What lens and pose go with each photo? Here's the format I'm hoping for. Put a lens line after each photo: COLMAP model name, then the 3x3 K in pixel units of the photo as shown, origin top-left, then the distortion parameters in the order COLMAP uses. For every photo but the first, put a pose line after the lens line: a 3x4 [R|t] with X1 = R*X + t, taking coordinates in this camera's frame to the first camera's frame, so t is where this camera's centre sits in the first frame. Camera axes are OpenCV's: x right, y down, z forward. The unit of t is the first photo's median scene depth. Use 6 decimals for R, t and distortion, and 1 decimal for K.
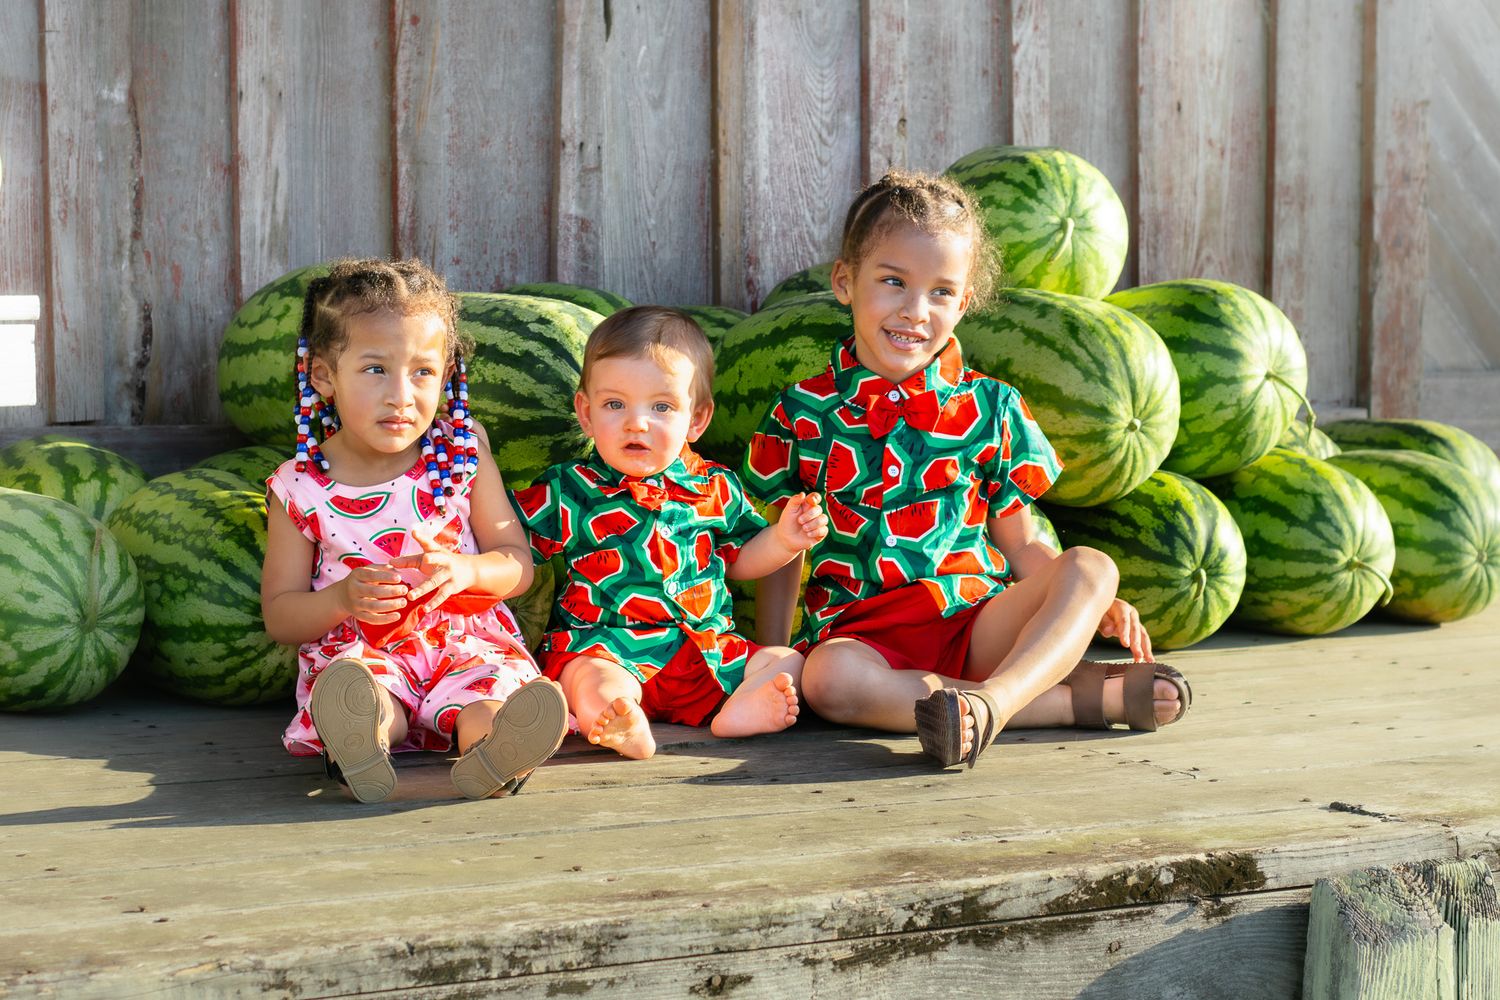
lens RADIAL K [[3581.7, 0, 657.8], [0, 3581.7, 505.0], [0, 0, 1]] dist [0.022967, -0.678451]
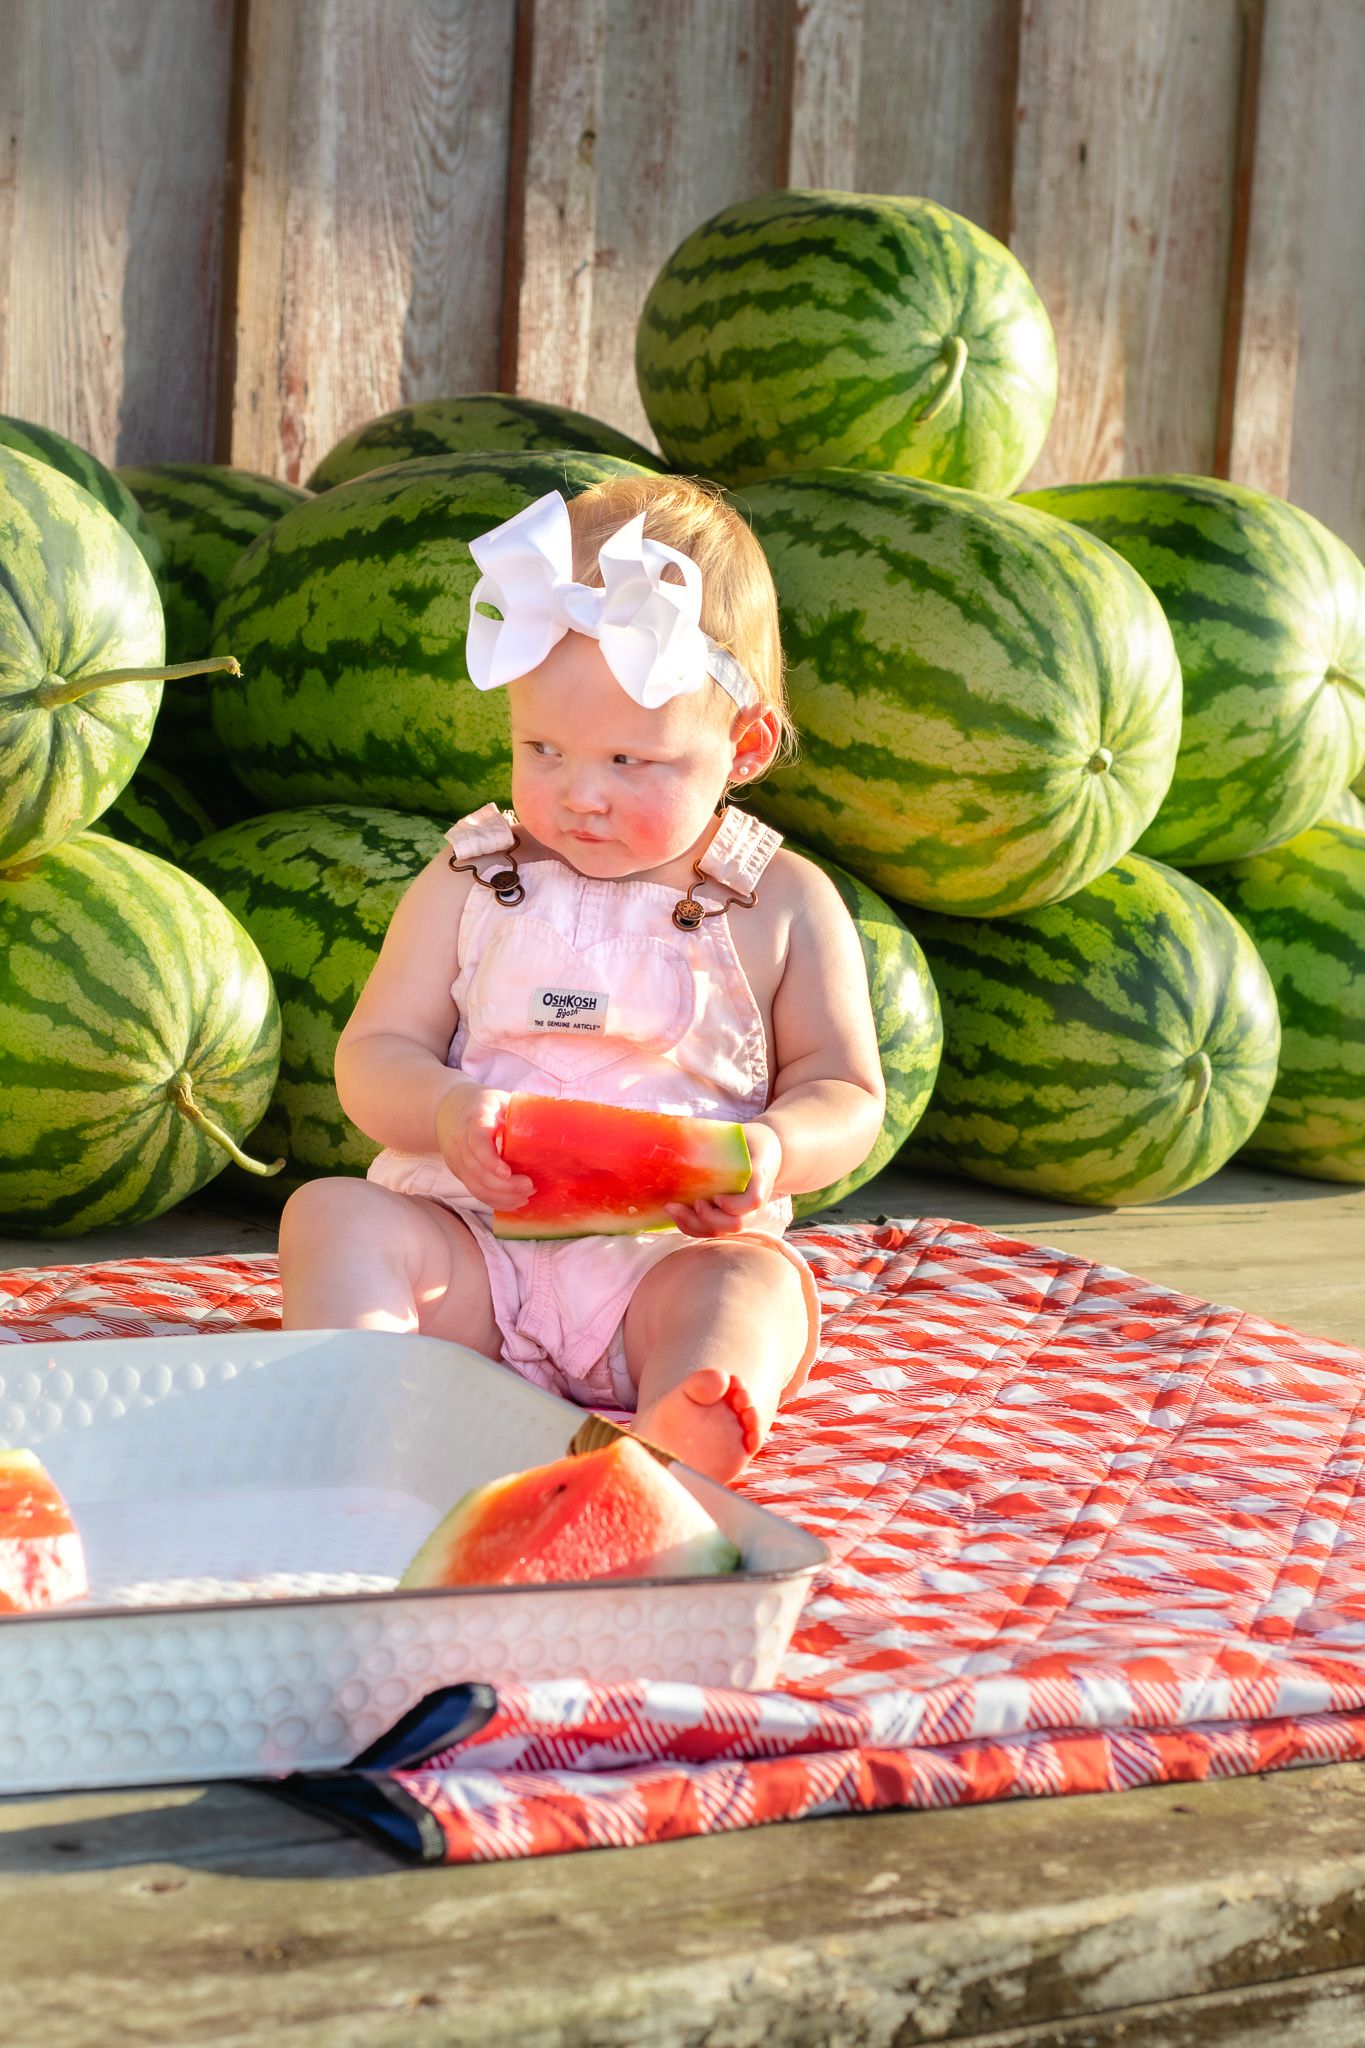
lens RADIAL K [[5353.0, 0, 559.5], [0, 5353.0, 1259.0], [0, 0, 1]] dist [-0.047315, 0.075169]
pose [[0.991419, 0.046403, 0.122211, -0.027563], [-0.056782, 0.994942, 0.082858, -0.010175], [-0.117748, -0.089086, 0.989039, 0.253469]]
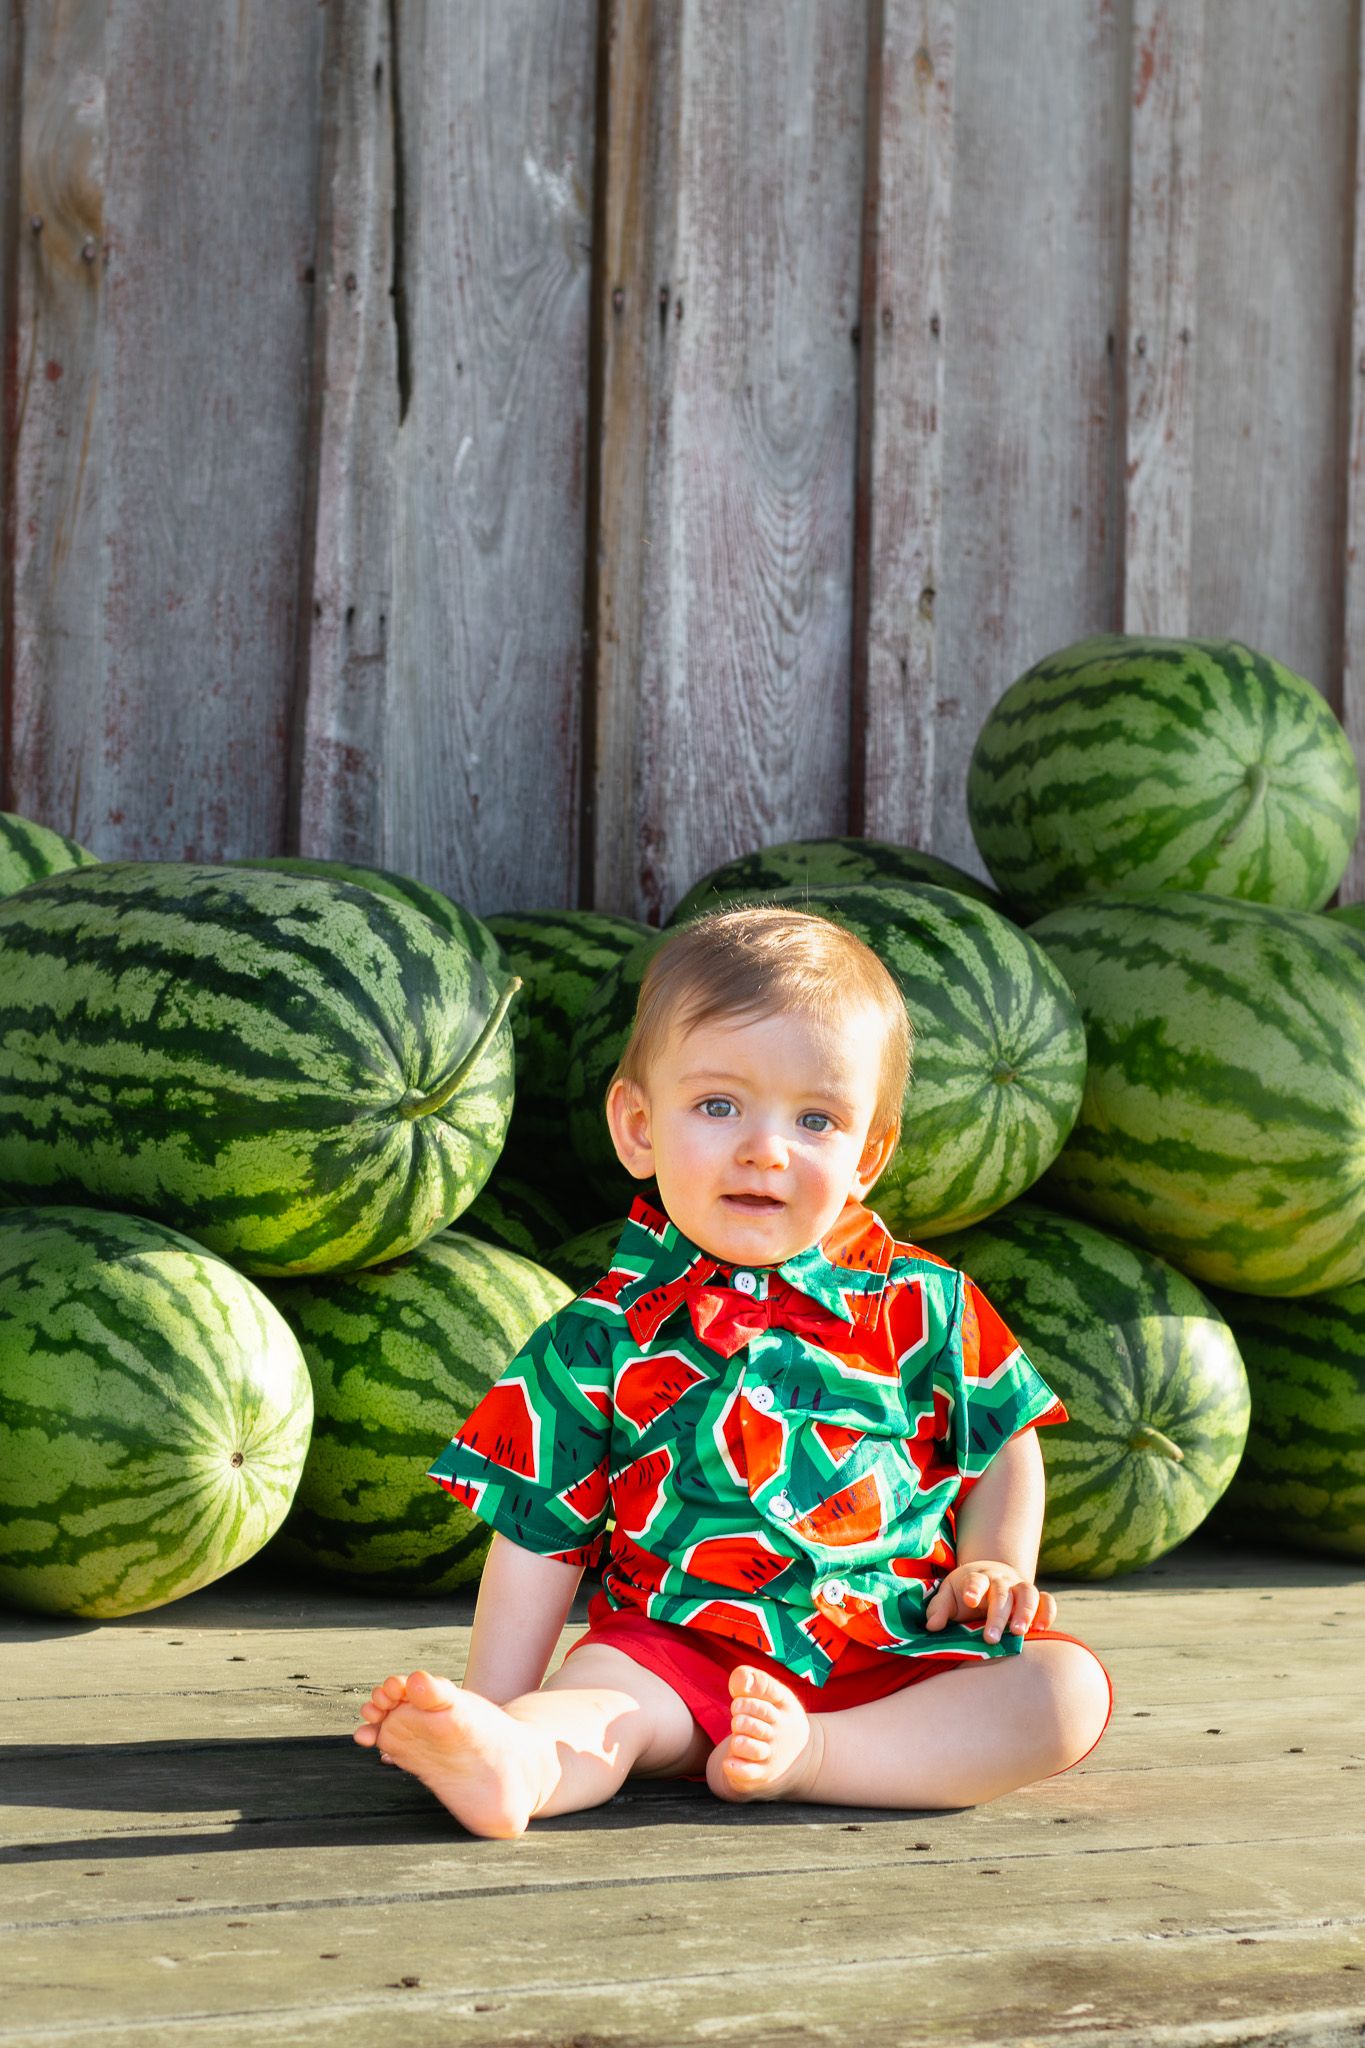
lens RADIAL K [[5881.3, 0, 436.5], [0, 5881.3, 1284.9], [0, 0, 1]] dist [0.053230, -1.691505]
pose [[0.999495, 0.027443, 0.015999, -0.021834], [-0.027381, 0.999617, -0.004077, 0.005383], [-0.016105, 0.003637, 0.999864, 0.116959]]
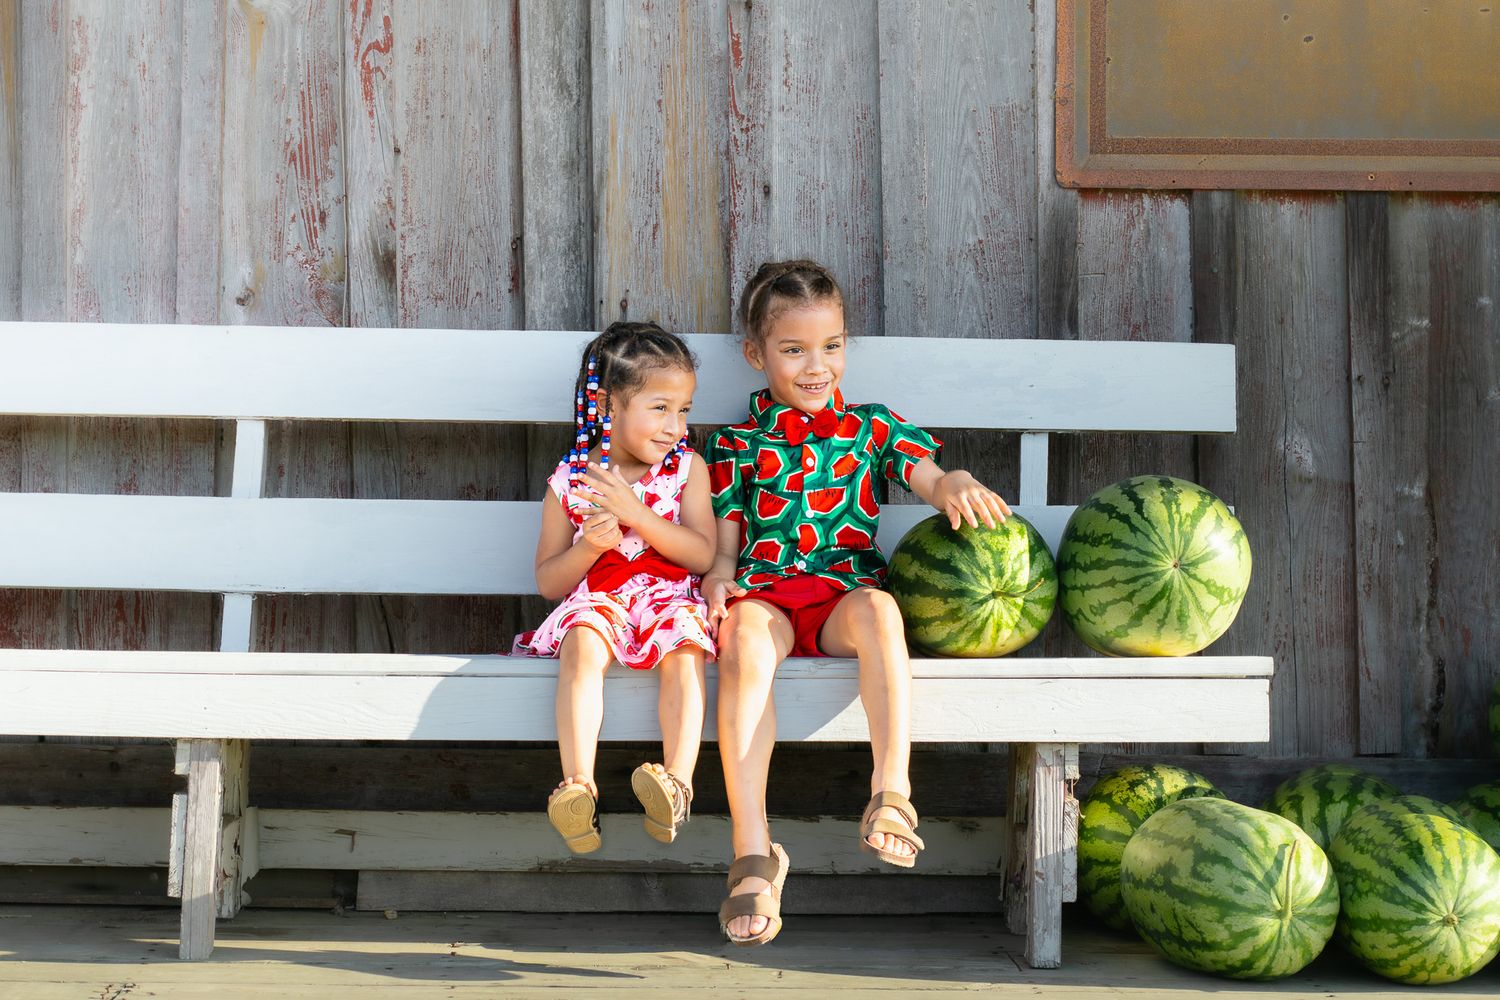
lens RADIAL K [[3218.6, 0, 555.5], [0, 3218.6, 592.8], [0, 0, 1]] dist [0.038447, -0.767027]
pose [[0.859096, 0.000631, -0.511813, 0.167712], [-0.035628, 0.997647, -0.058572, -0.003703], [0.510572, 0.068554, 0.857098, -0.107040]]
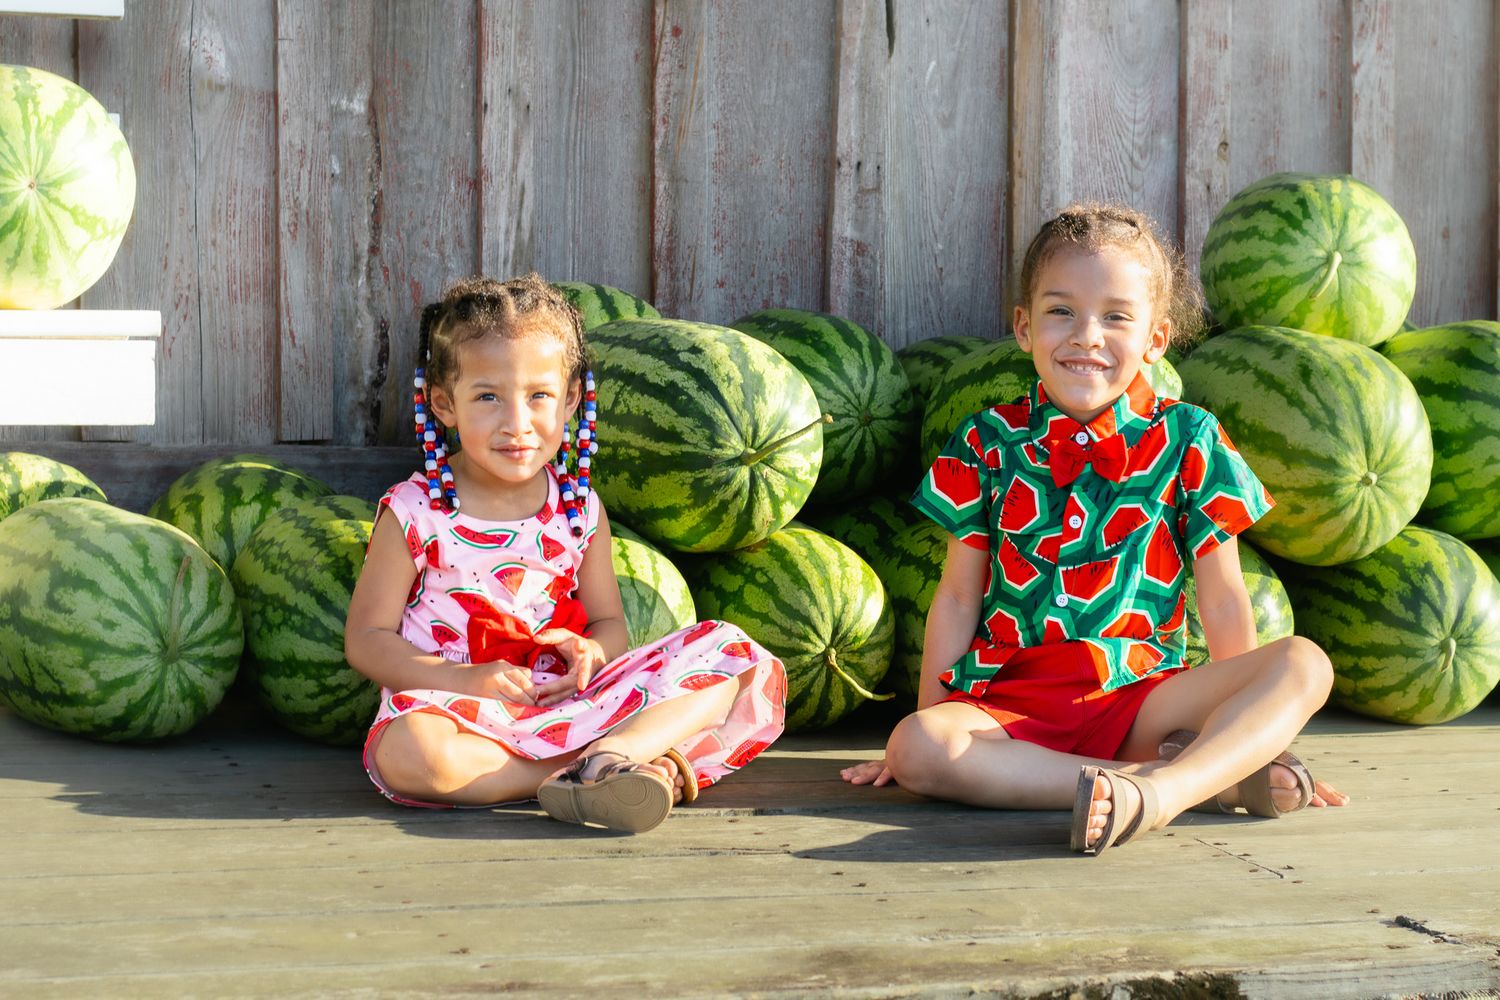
lens RADIAL K [[3545.7, 0, 720.4], [0, 3545.7, 501.6], [0, 0, 1]] dist [0.005125, -0.397444]
pose [[0.983765, 0.032215, -0.176546, 0.123330], [-0.033063, 0.999452, -0.001868, -0.008813], [0.176389, 0.007674, 0.984291, 0.073218]]
